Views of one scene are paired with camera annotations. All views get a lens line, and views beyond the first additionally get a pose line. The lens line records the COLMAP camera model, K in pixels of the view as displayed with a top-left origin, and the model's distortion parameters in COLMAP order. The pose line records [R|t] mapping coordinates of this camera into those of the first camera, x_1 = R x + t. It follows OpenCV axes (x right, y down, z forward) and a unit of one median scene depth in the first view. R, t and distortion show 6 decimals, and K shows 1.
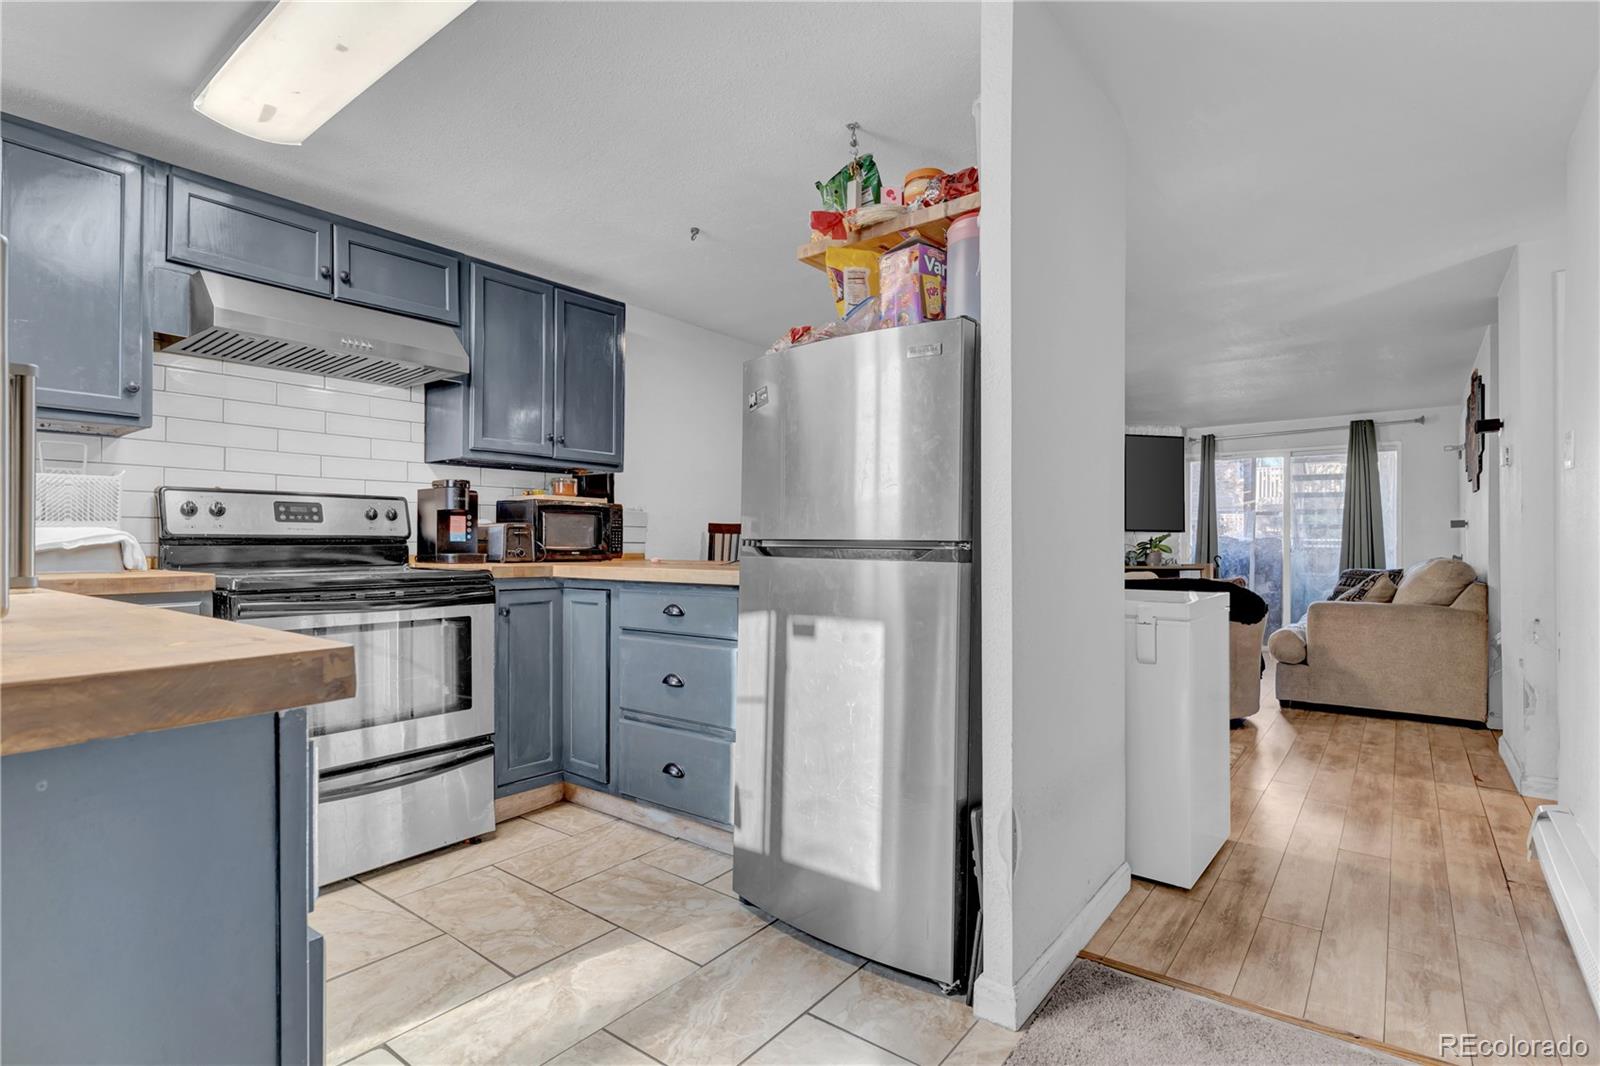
lens RADIAL K [[786.7, 0, 796.6], [0, 786.7, 534.7], [0, 0, 1]] dist [0.011400, -0.002192]
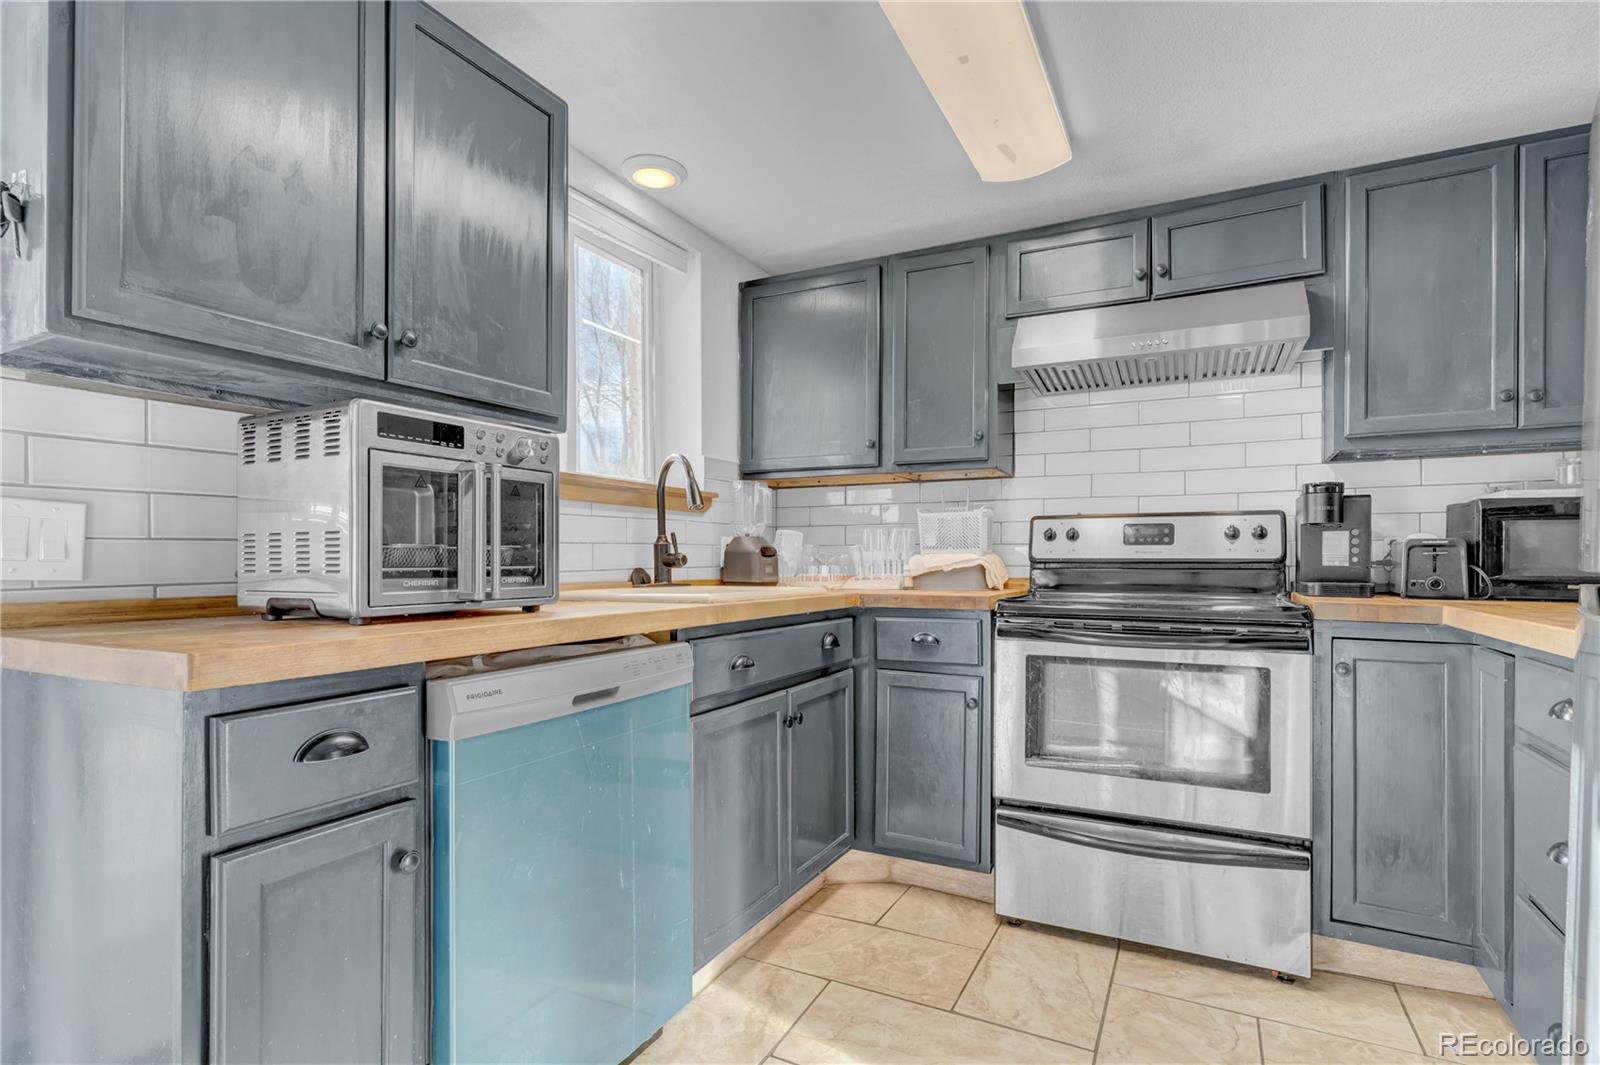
lens RADIAL K [[786.7, 0, 797.7], [0, 786.7, 555.1], [0, 0, 1]] dist [0.011400, -0.002192]
pose [[0.194599, -0.007928, -0.980851, 0.212838], [0.005979, 0.999958, -0.006896, 0.000616], [0.980865, -0.004523, 0.194639, 0.399538]]
